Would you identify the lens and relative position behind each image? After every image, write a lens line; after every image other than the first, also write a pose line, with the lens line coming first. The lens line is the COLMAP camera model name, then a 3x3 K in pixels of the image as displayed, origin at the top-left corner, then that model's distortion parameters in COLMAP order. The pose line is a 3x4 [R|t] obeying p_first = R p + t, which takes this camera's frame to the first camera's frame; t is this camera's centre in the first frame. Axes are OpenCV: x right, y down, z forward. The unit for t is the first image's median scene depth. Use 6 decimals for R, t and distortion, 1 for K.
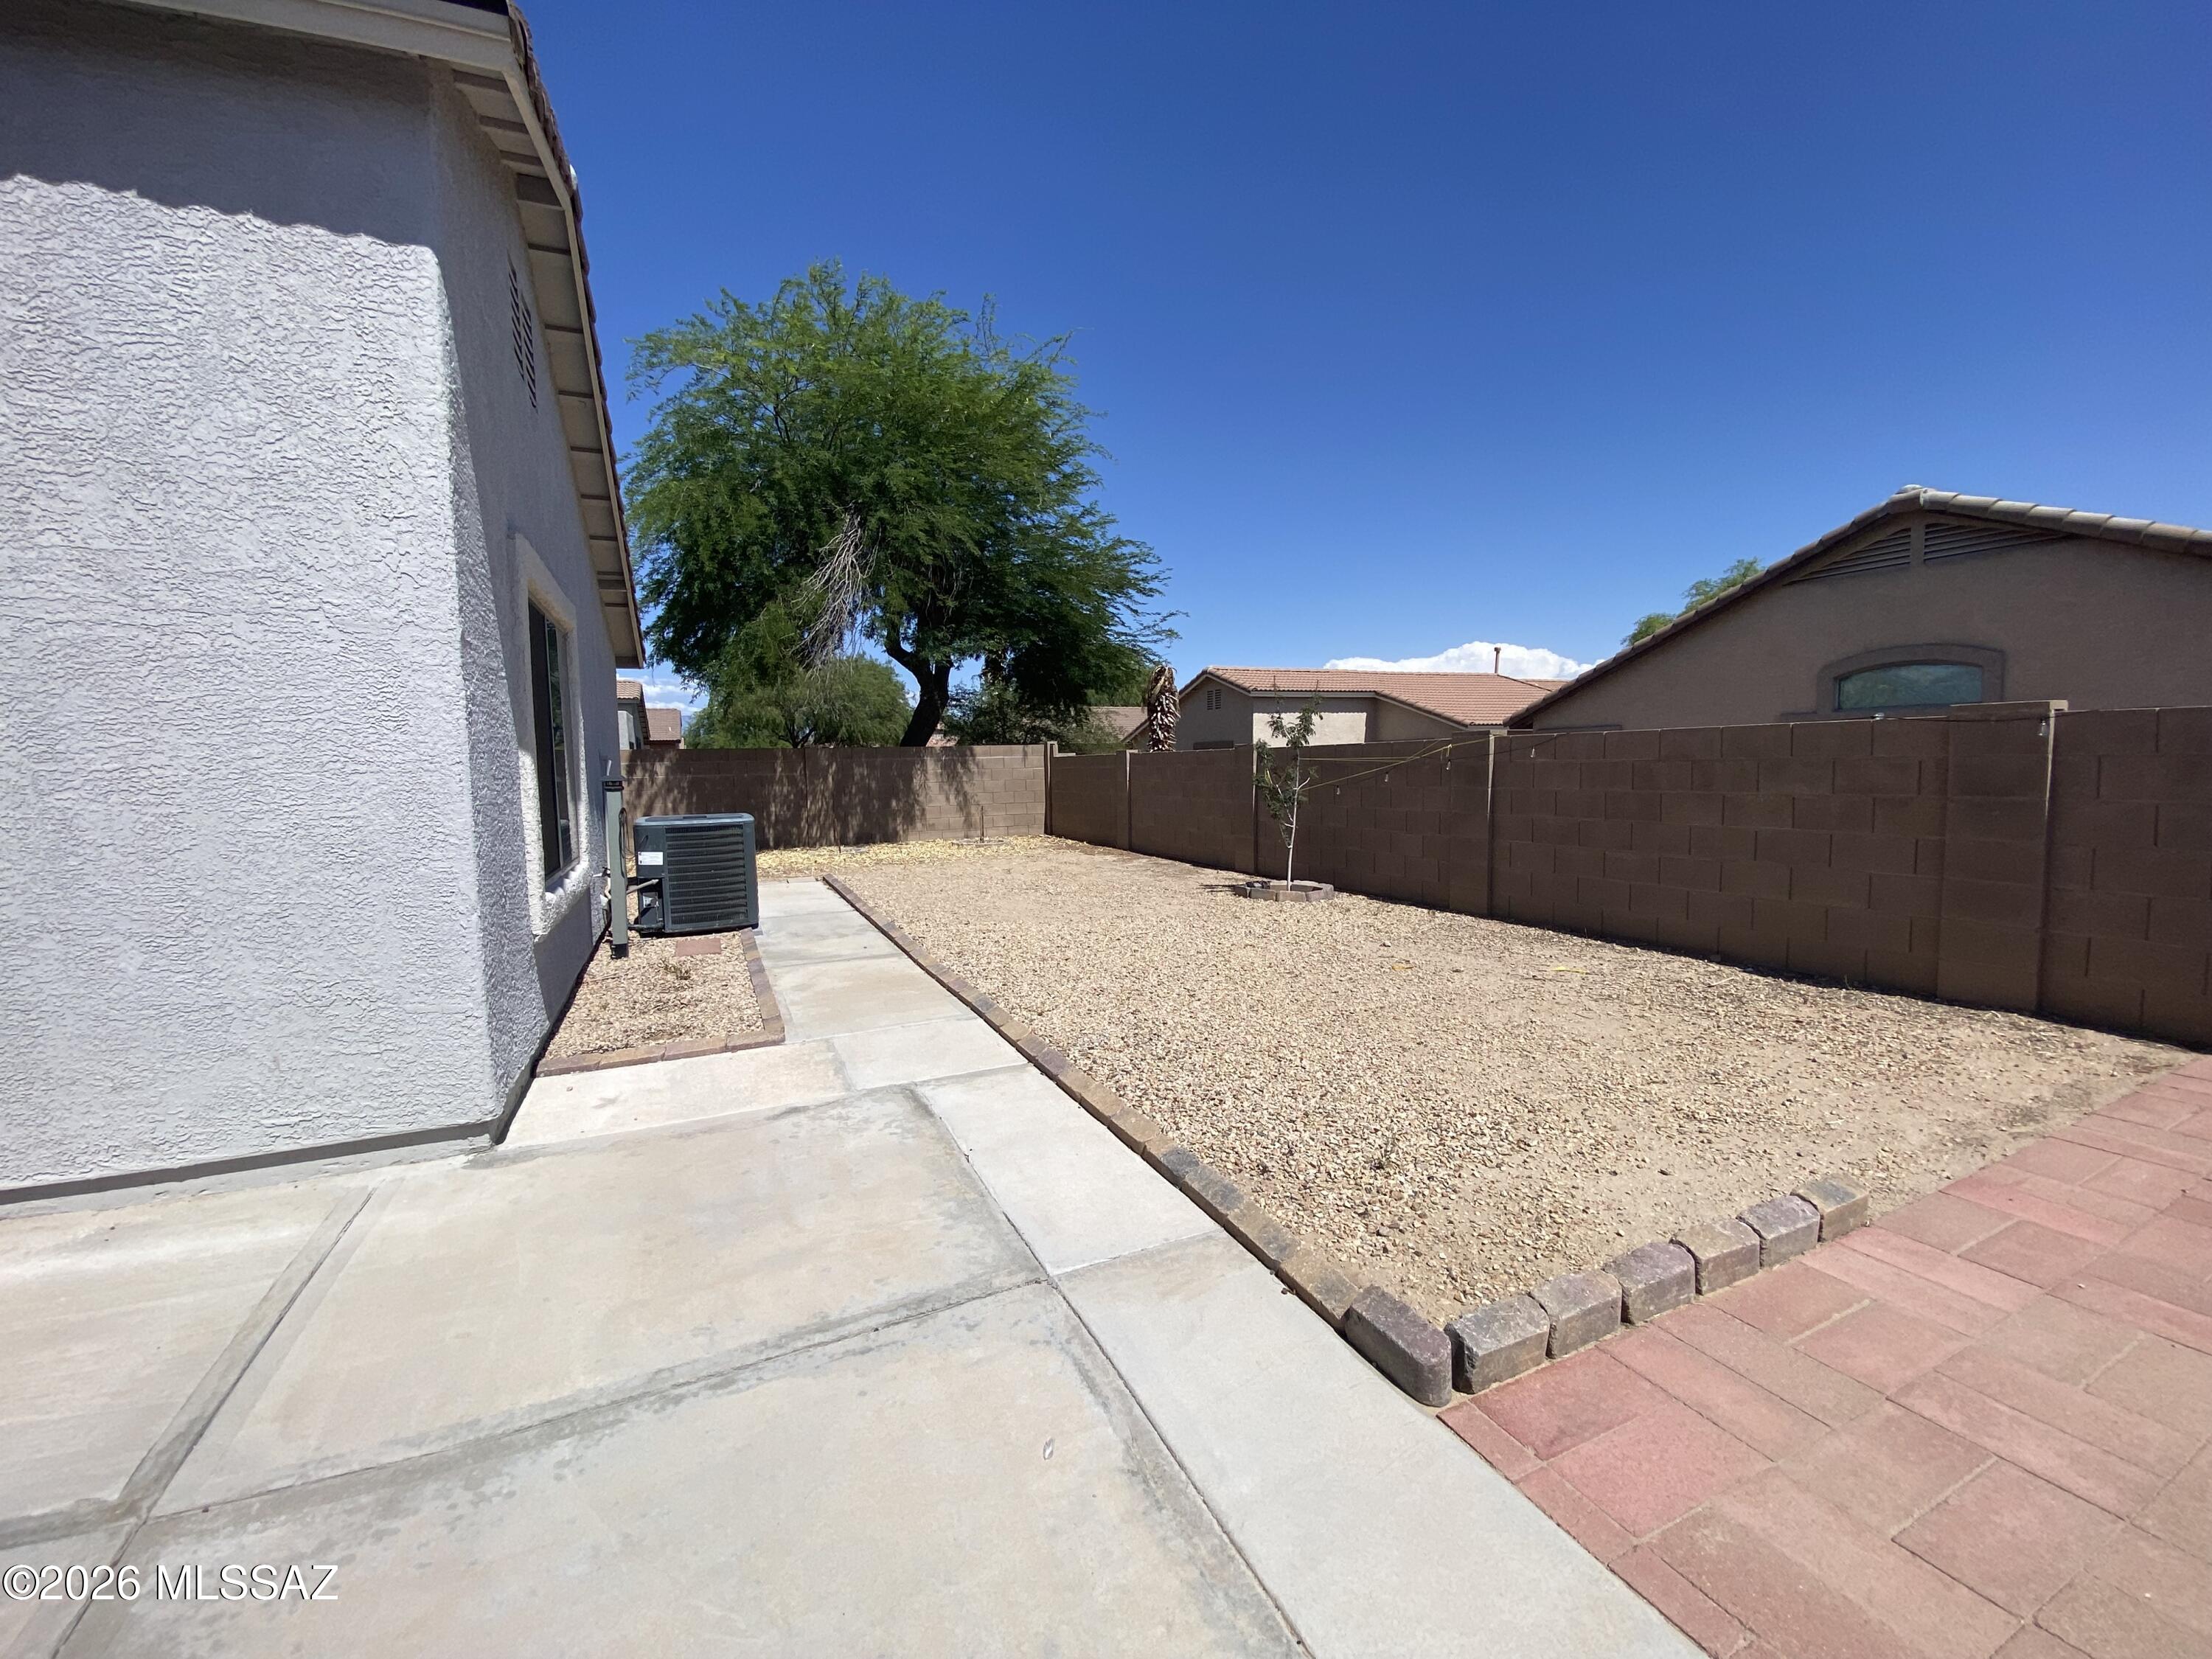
lens RADIAL K [[899.9, 0, 1138.4], [0, 899.9, 843.5], [0, 0, 1]] dist [0.014017, -0.018000]
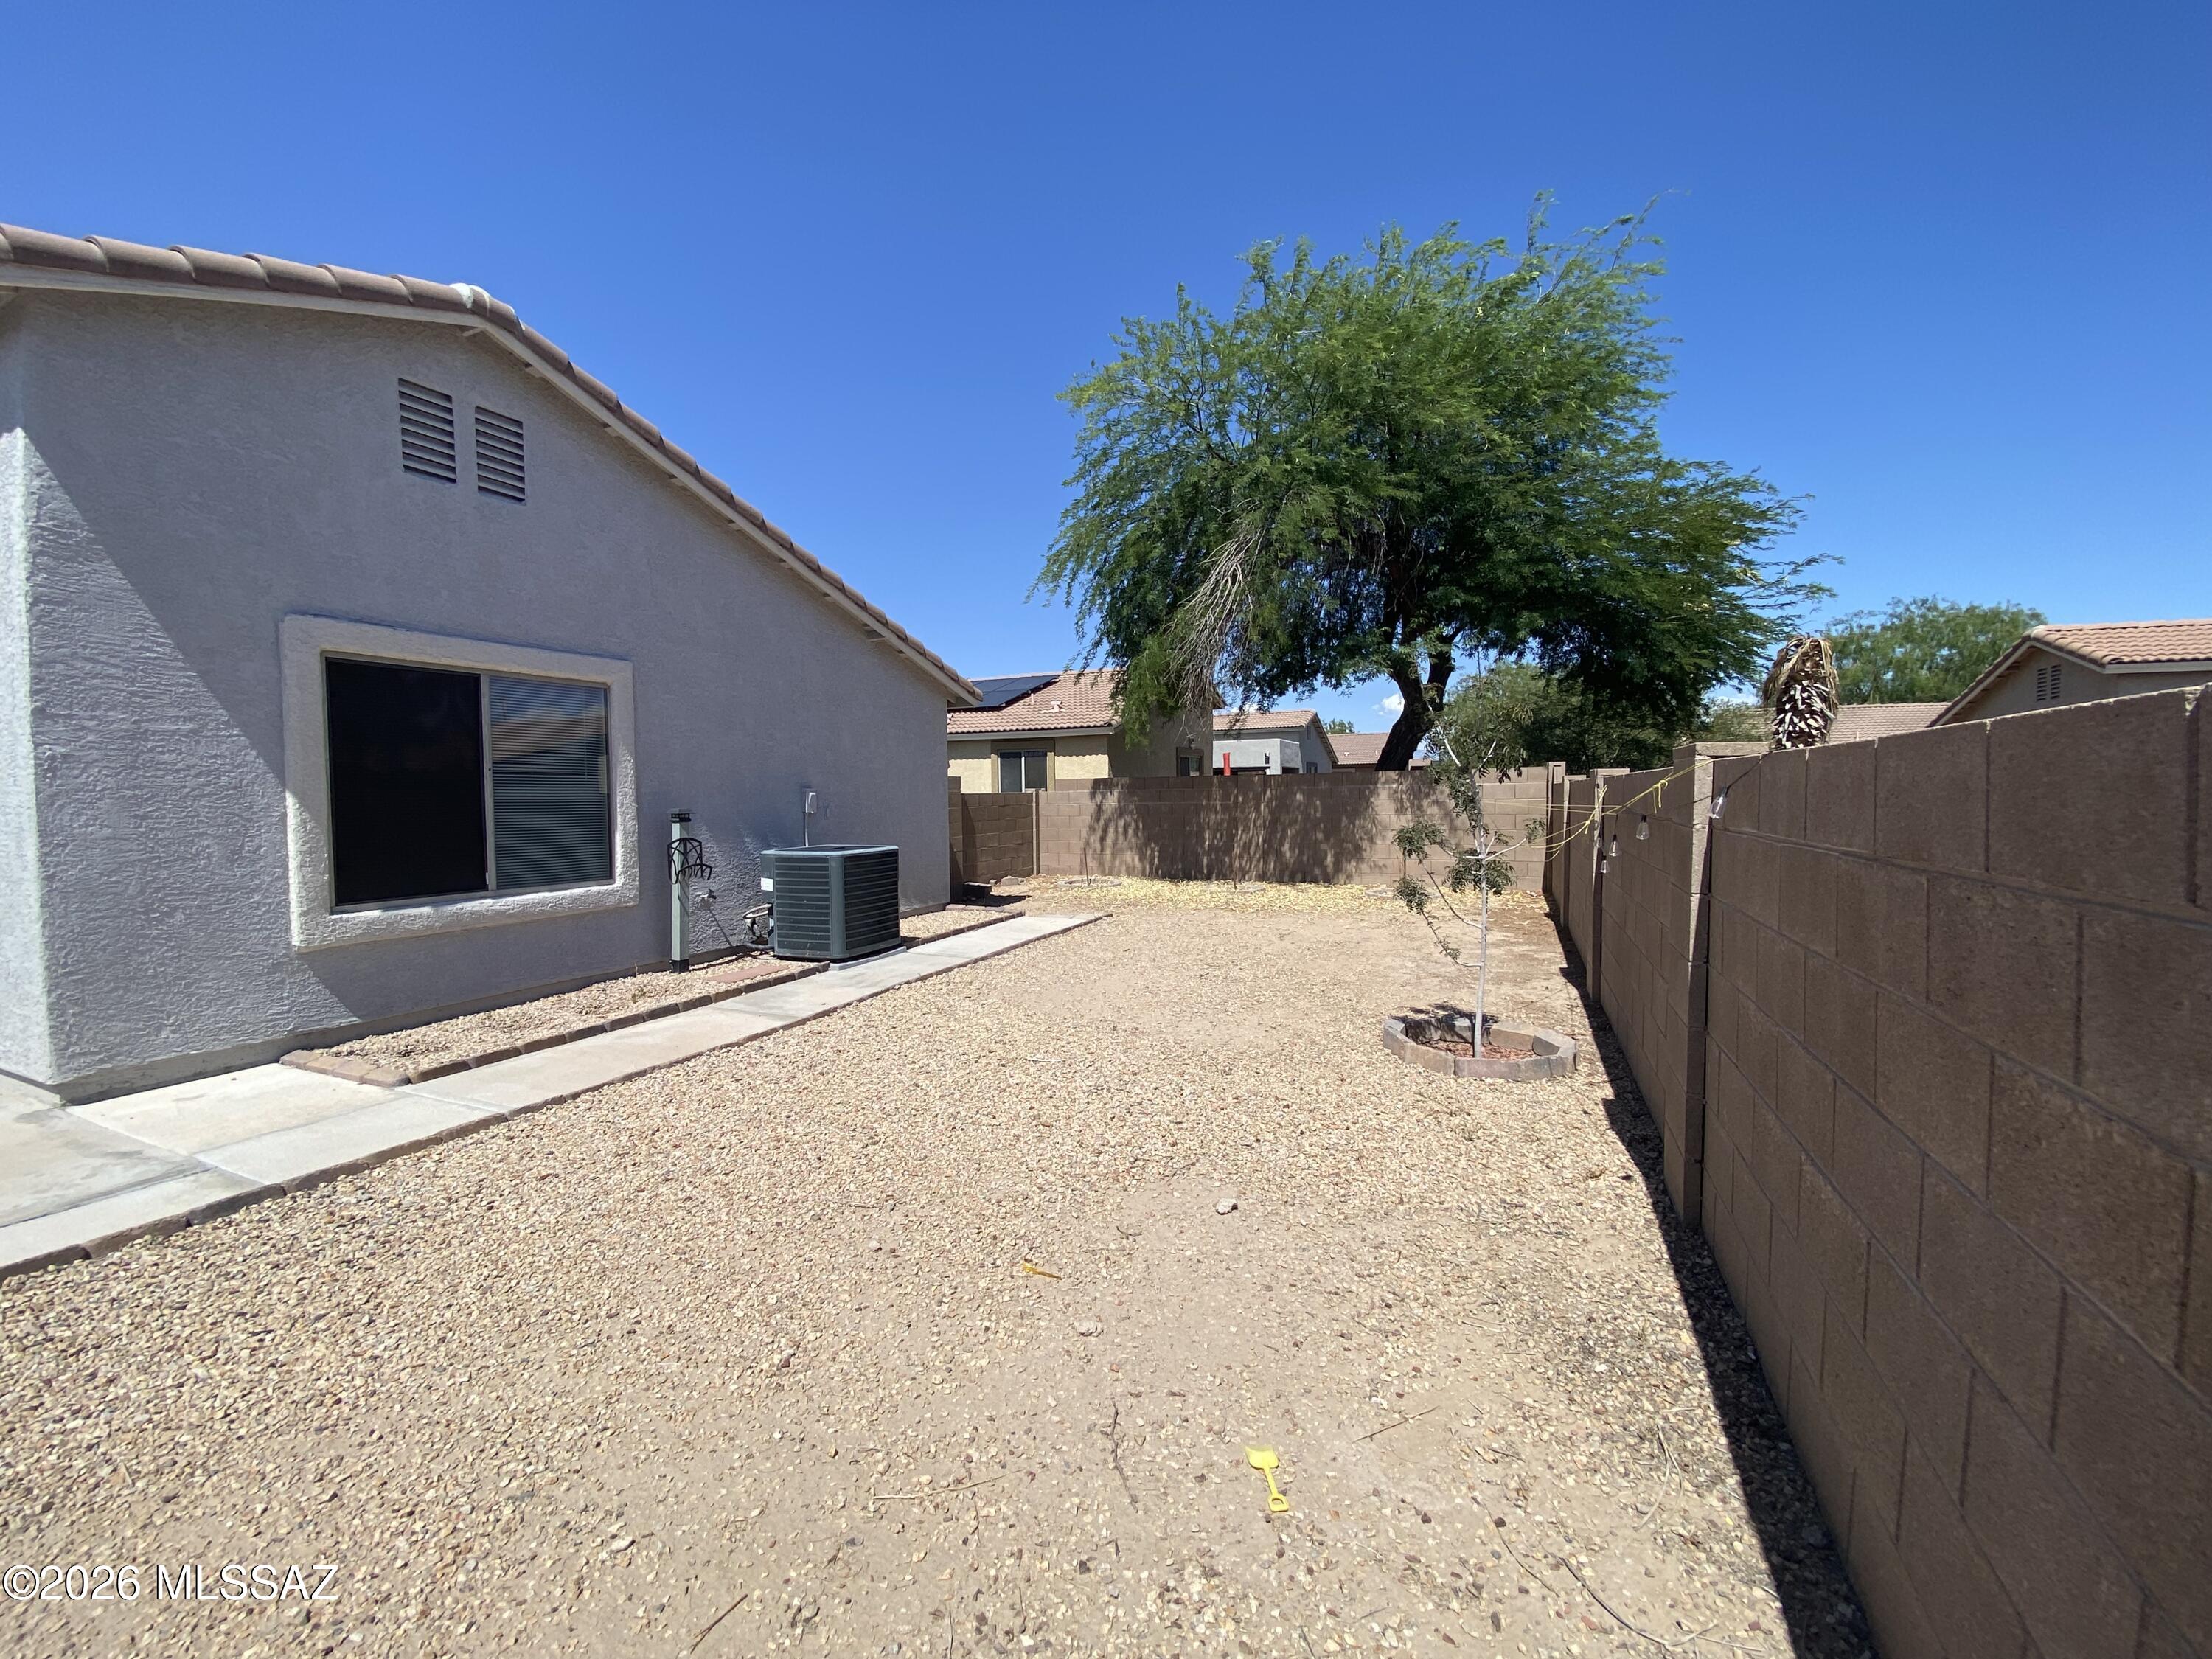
lens RADIAL K [[899.9, 0, 1118.6], [0, 899.9, 832.2], [0, 0, 1]] dist [0.014017, -0.018000]
pose [[0.654210, 0.042037, -0.755144, 0.934258], [-0.067404, 0.997722, -0.002855, -0.119631], [0.753303, 0.052768, 0.655553, 0.997130]]
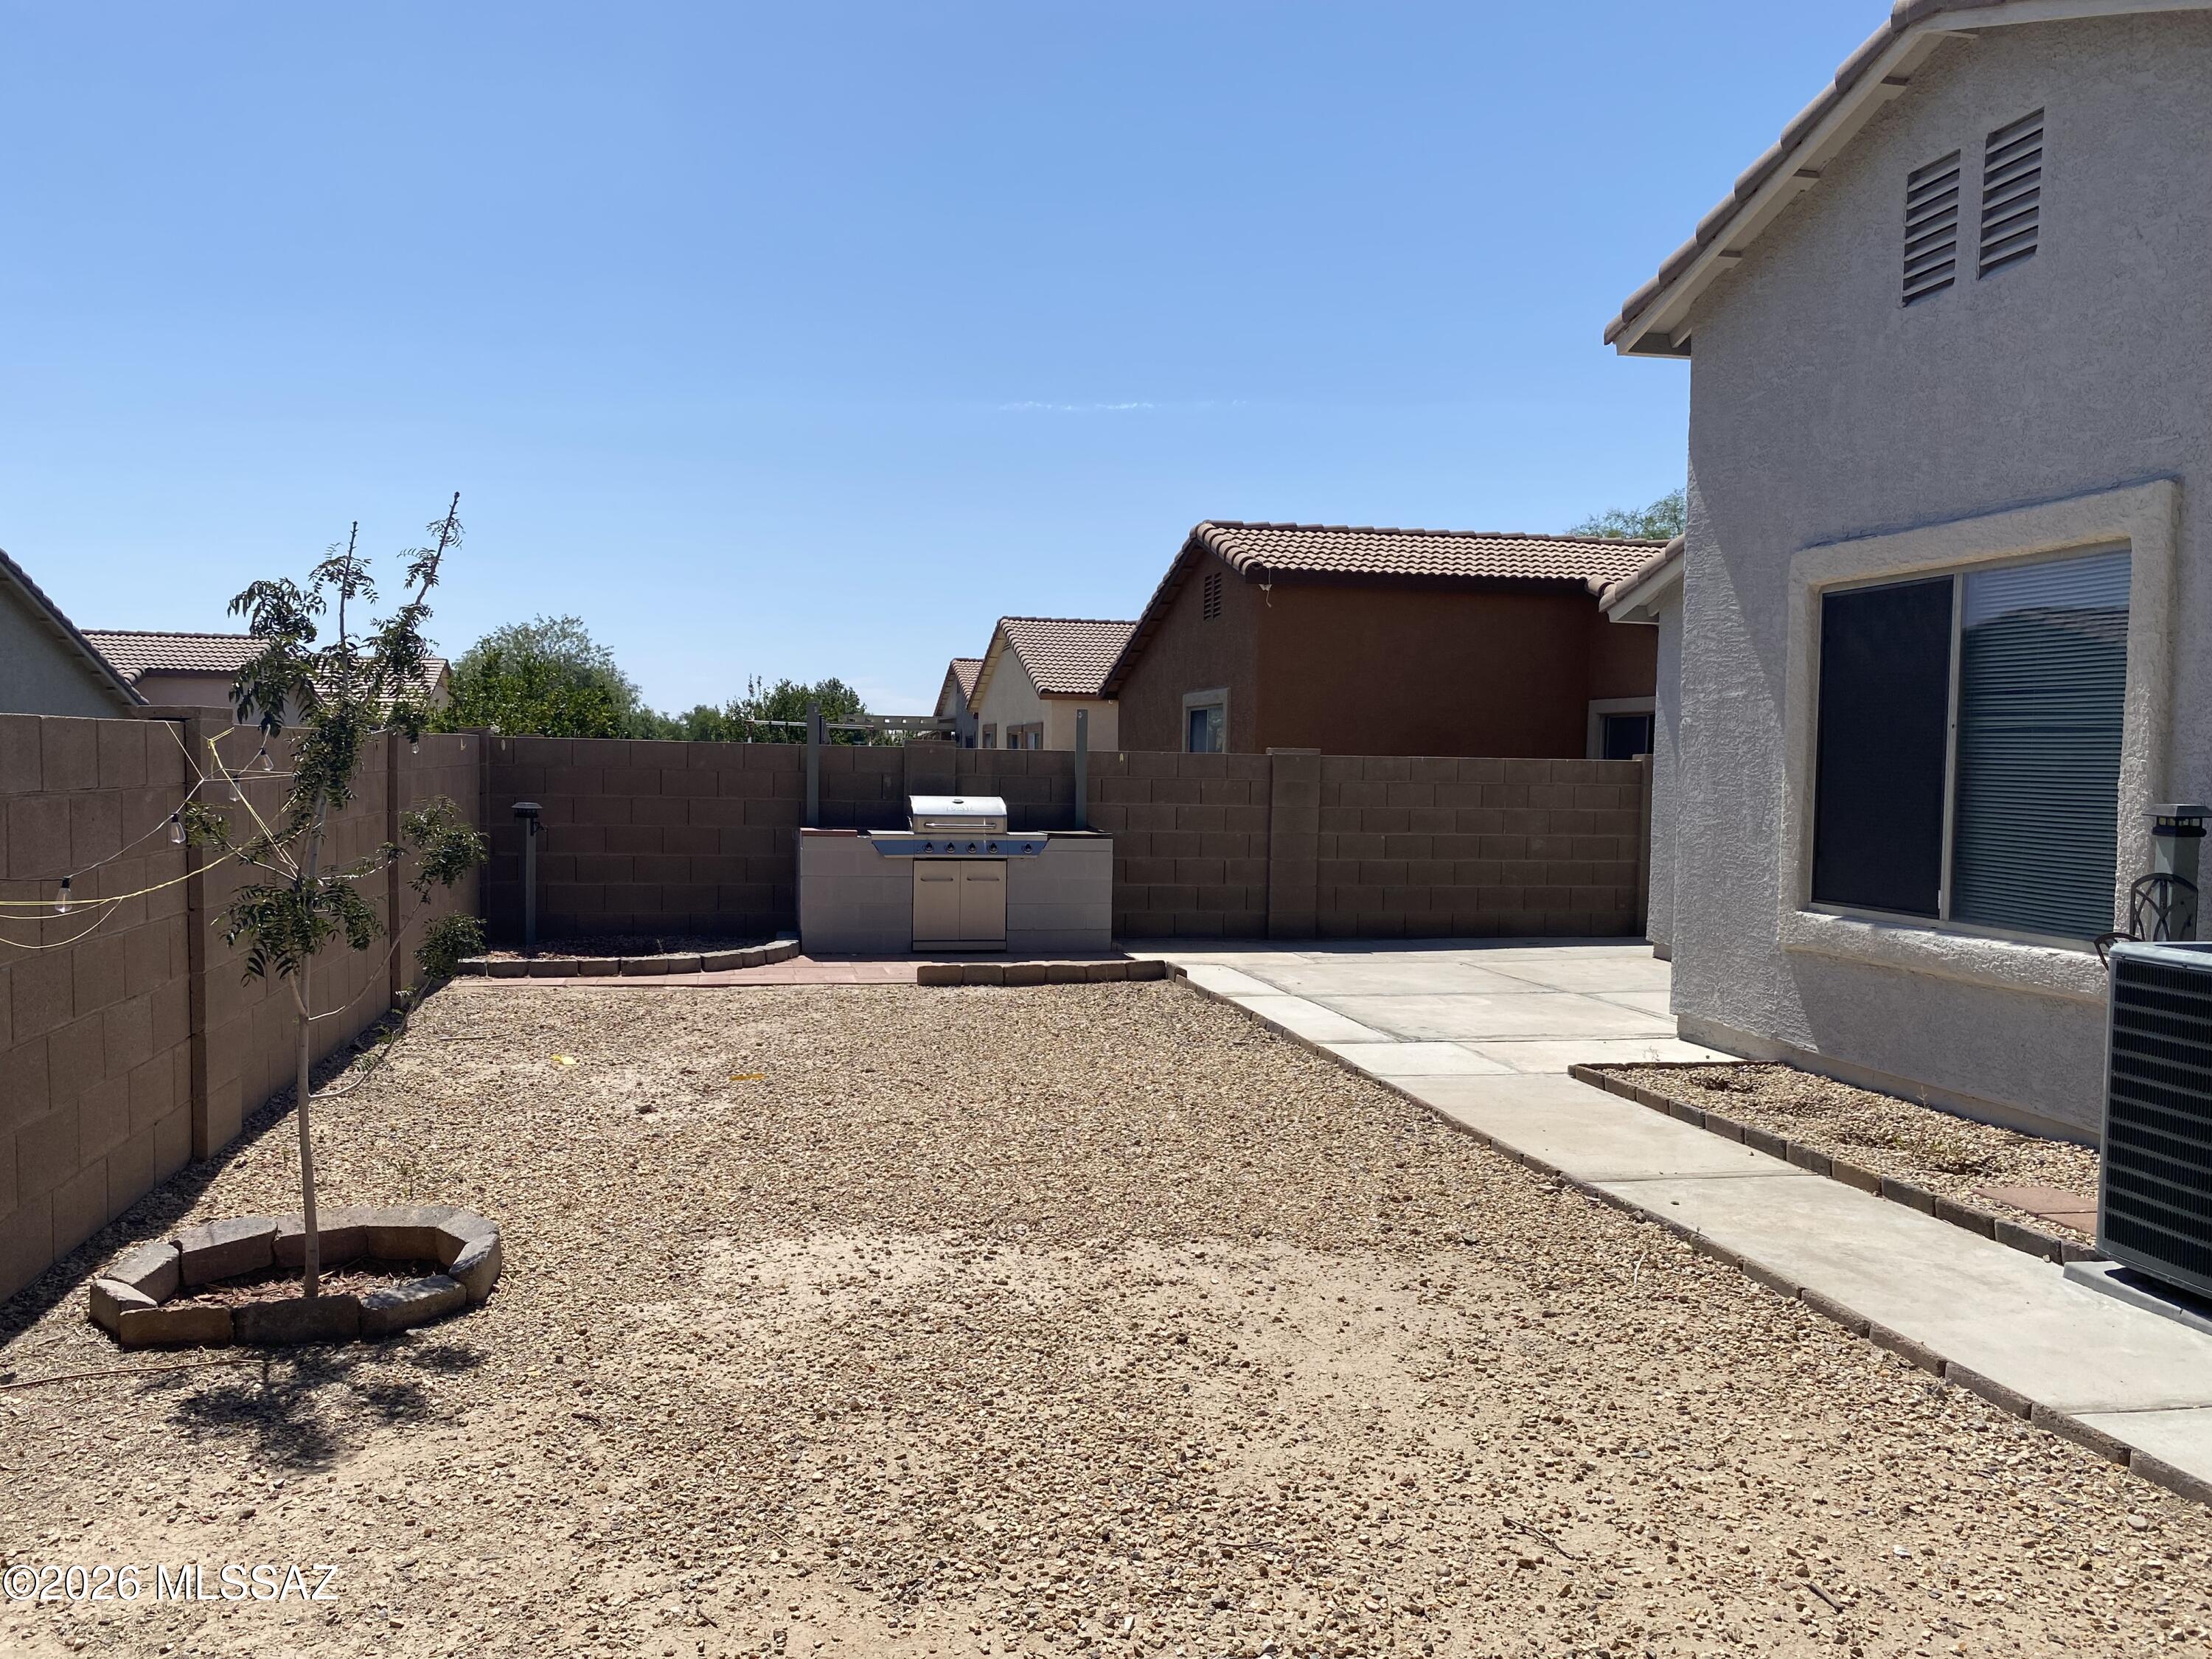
lens RADIAL K [[1691.5, 0, 1098.7], [0, 1691.5, 849.7], [0, 0, 1]] dist [0.019980, -0.022692]
pose [[-0.972186, -0.019591, 0.233390, -0.347753], [0.012082, 0.990974, 0.133511, -0.264860], [-0.233899, 0.132617, -0.963174, 2.954393]]
